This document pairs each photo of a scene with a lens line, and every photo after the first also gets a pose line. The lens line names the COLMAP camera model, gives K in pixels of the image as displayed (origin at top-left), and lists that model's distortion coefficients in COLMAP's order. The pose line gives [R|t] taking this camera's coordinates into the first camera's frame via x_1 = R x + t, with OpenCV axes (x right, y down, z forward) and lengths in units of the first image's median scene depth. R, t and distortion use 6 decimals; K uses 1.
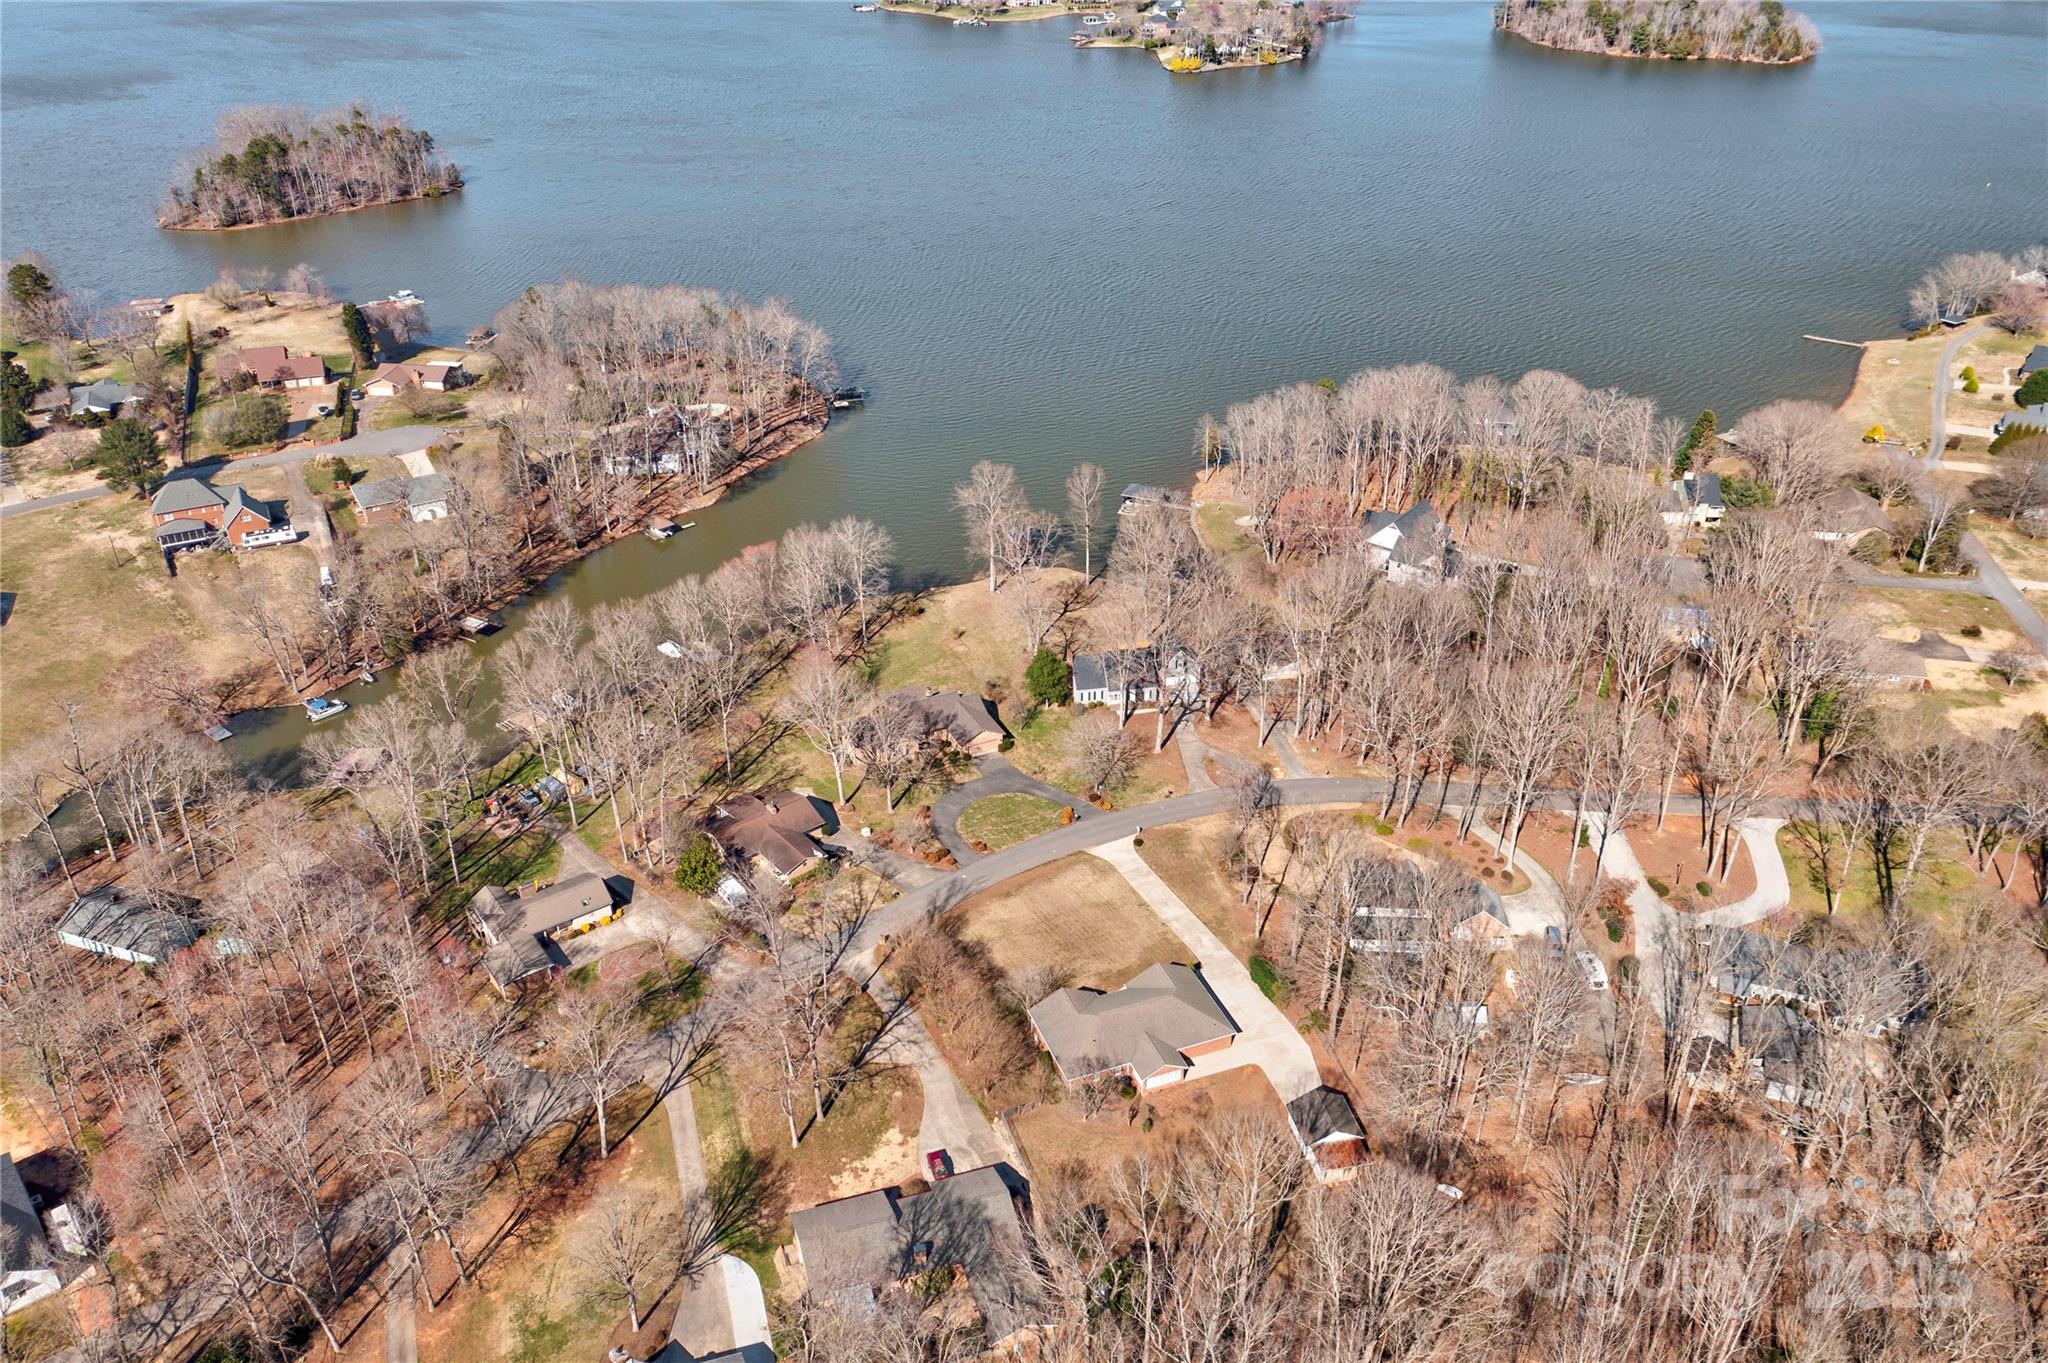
lens RADIAL K [[1618.8, 0, 1024.0], [0, 1618.8, 681.5], [0, 0, 1]] dist [0.004839, 0.007503]
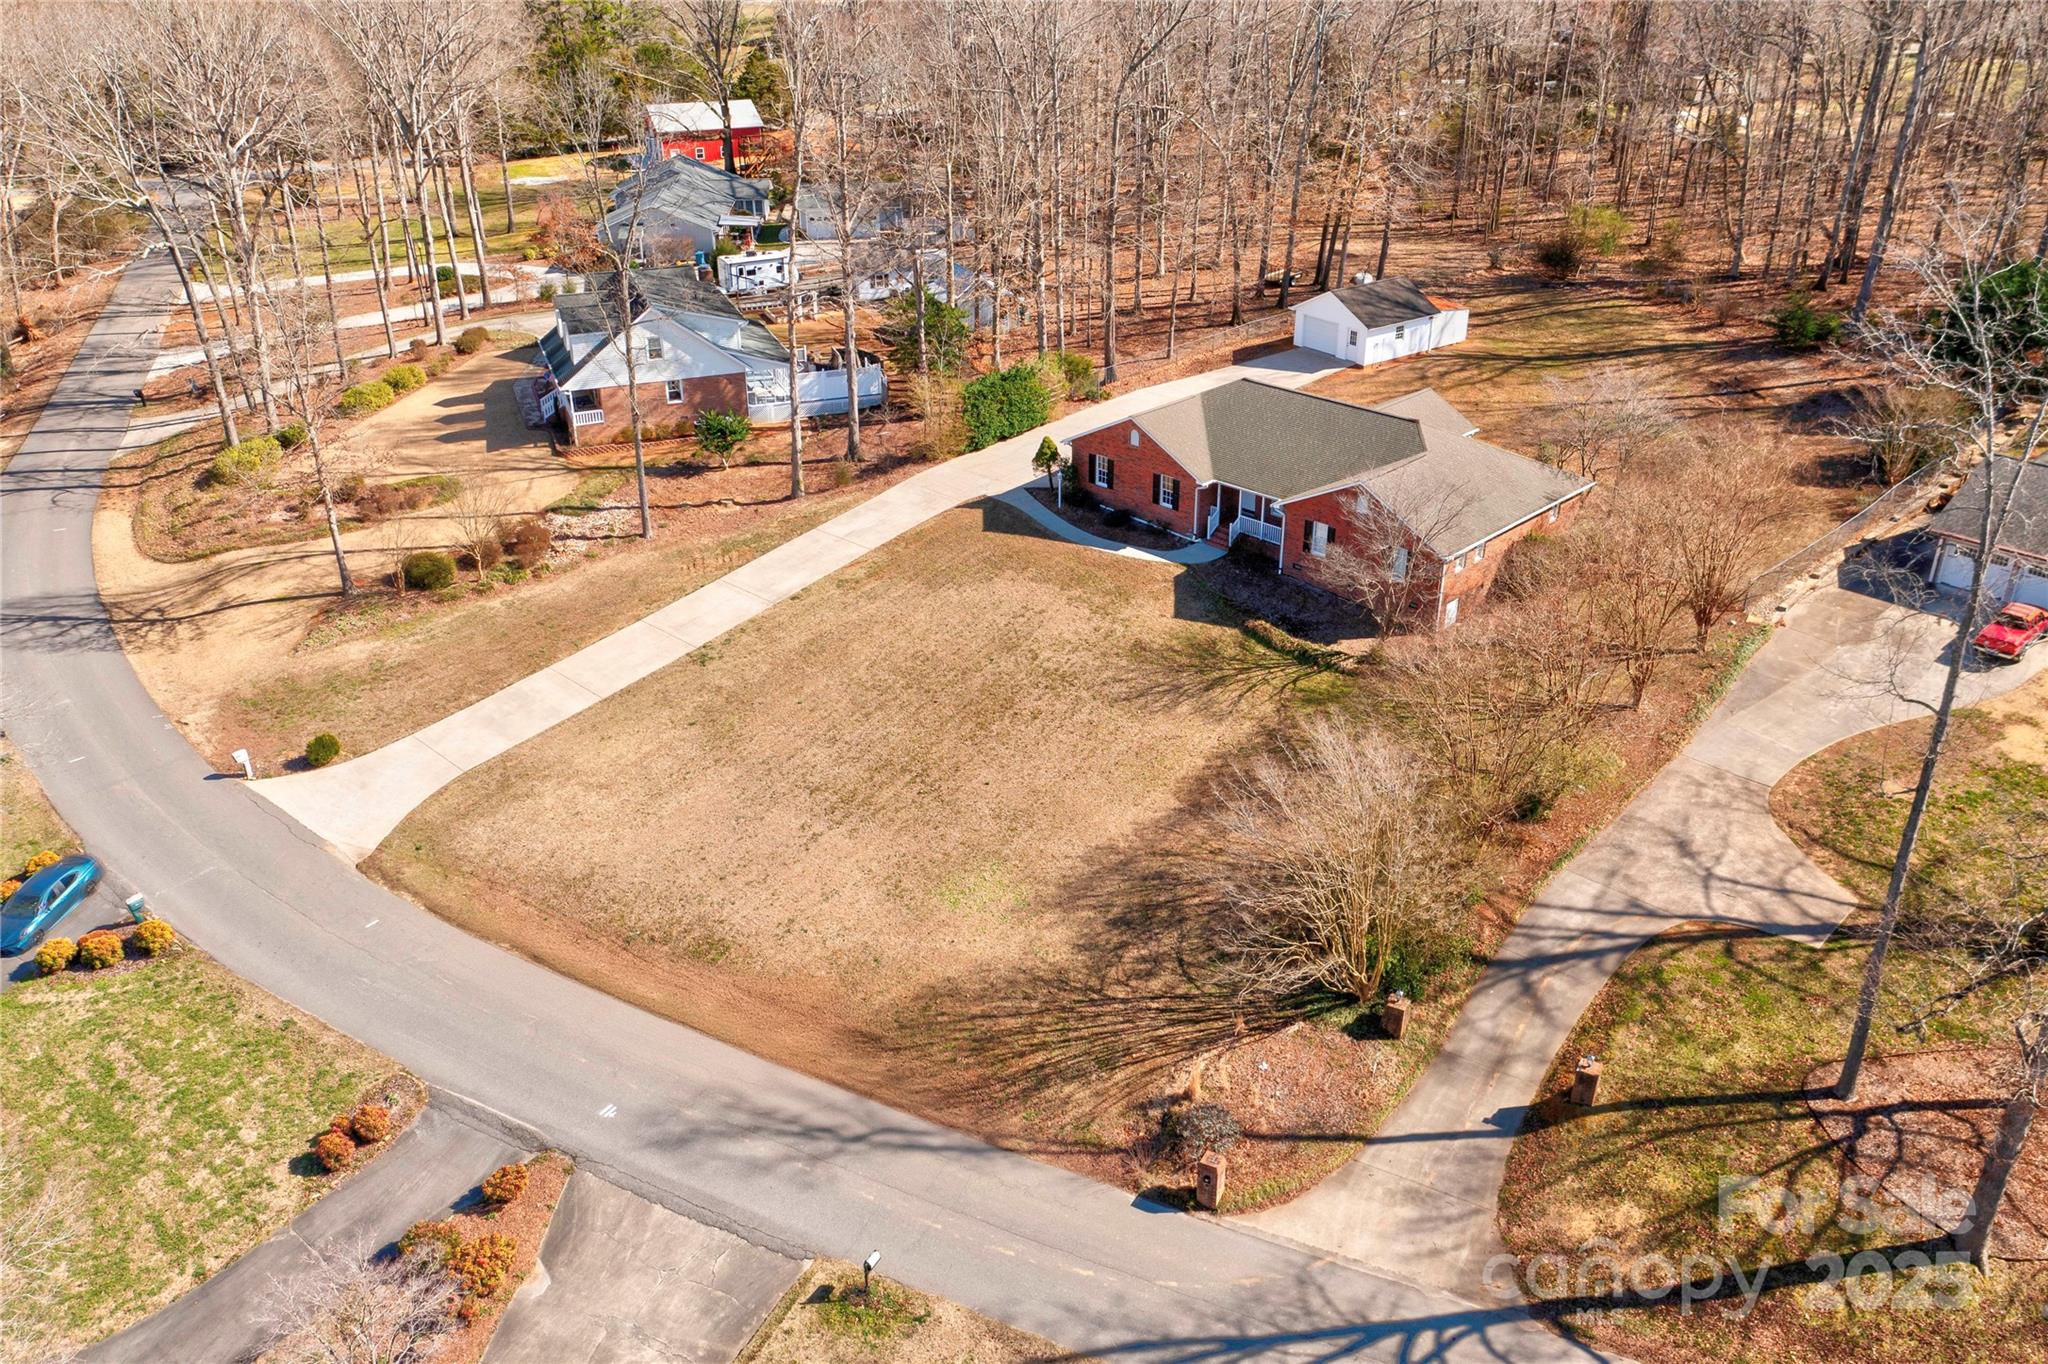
lens RADIAL K [[1618.8, 0, 1024.0], [0, 1618.8, 682.0], [0, 0, 1]] dist [0.004839, 0.007503]
pose [[-0.414967, -0.400488, 0.816953, -0.217185], [0.478770, 0.667423, 0.570374, -0.010694], [-0.773680, 0.627819, -0.085217, 0.988947]]
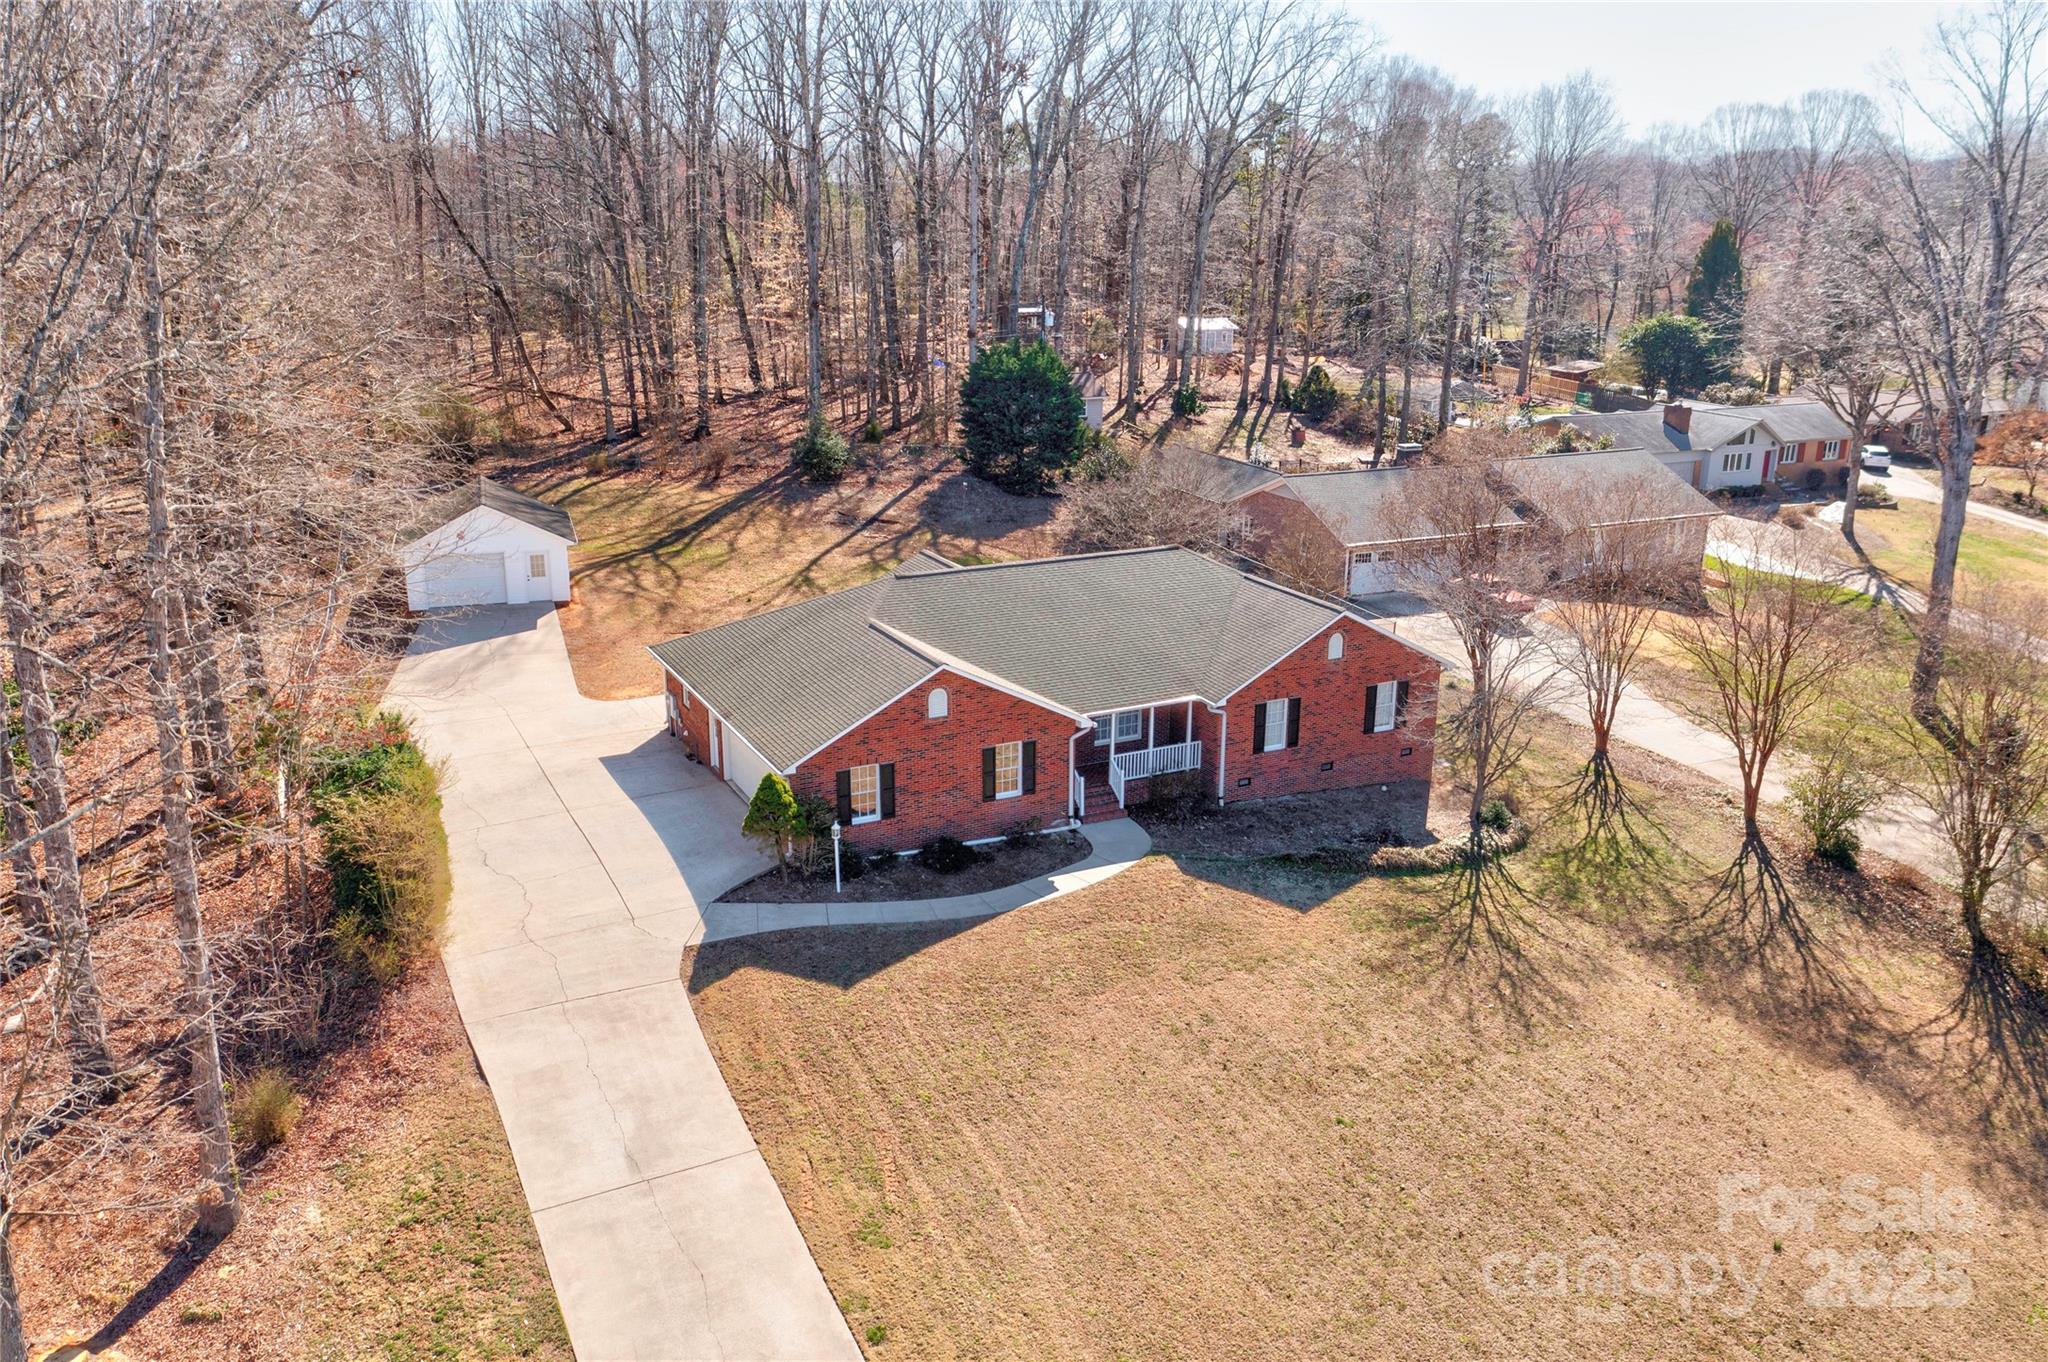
lens RADIAL K [[1613.9, 0, 1010.4], [0, 1613.9, 679.7], [0, 0, 1]] dist [-0.011035, -0.003275]
pose [[-0.993960, 0.037264, -0.103224, 0.084843], [-0.051788, 0.670001, 0.740552, 0.021405], [0.096756, 0.741425, -0.664024, 1.031512]]
